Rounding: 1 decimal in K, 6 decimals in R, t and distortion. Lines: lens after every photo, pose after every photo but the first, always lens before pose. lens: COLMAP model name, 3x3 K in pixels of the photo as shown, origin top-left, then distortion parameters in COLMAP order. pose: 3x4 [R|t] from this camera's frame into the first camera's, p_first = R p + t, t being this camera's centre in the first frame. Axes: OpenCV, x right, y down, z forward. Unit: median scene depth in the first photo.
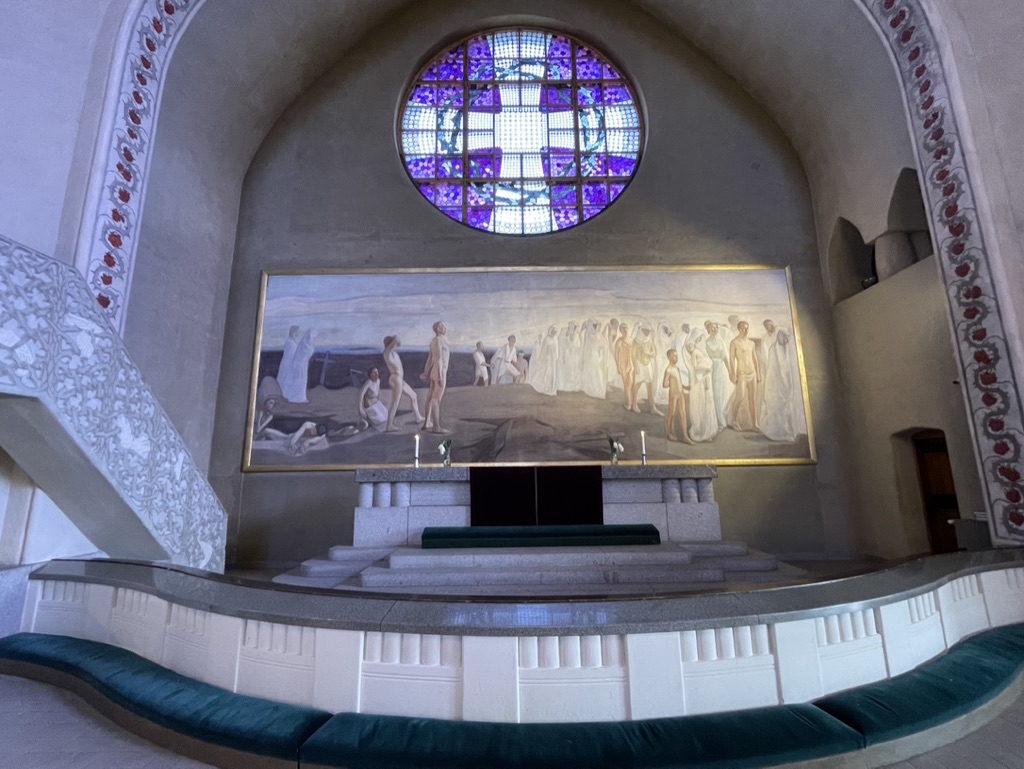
lens RADIAL K [[463.3, 0, 512.0], [0, 463.3, 384.5], [0, 0, 1]] dist [-0.002192, -0.000076]
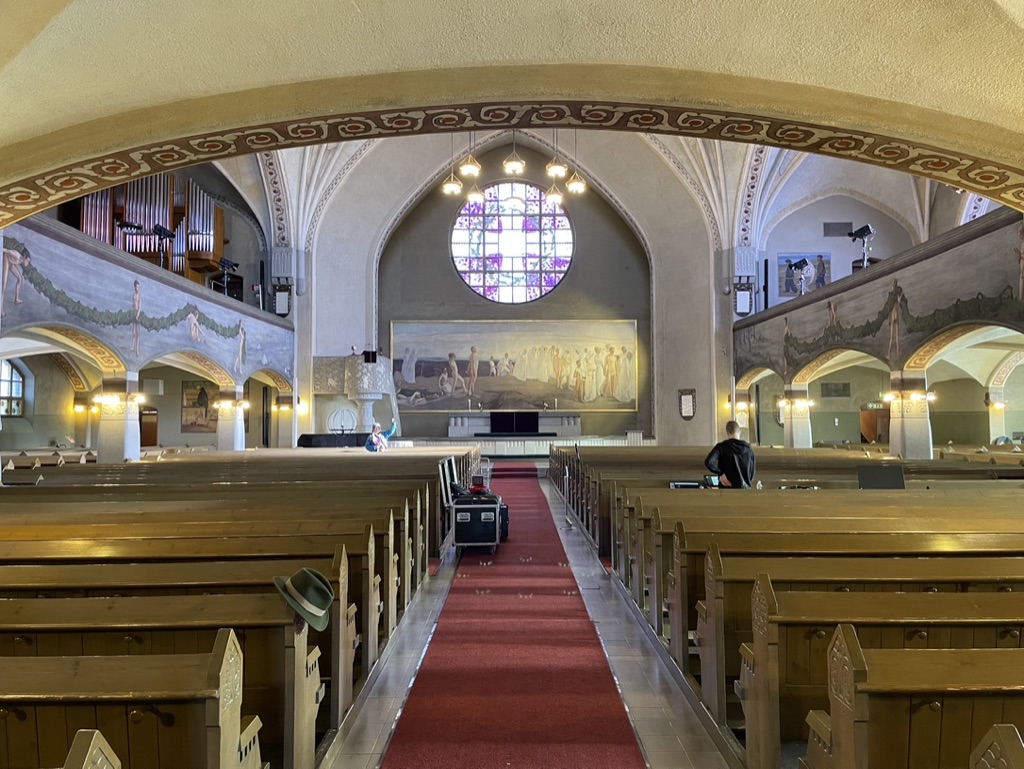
lens RADIAL K [[777.3, 0, 512.0], [0, 777.3, 384.5], [0, 0, 1]] dist [0.104631, -0.135063]
pose [[0.999968, 0.007482, -0.002670, 0.035715], [-0.007025, 0.989768, 0.142516, -0.483646], [0.003709, -0.142492, 0.989789, -2.669605]]
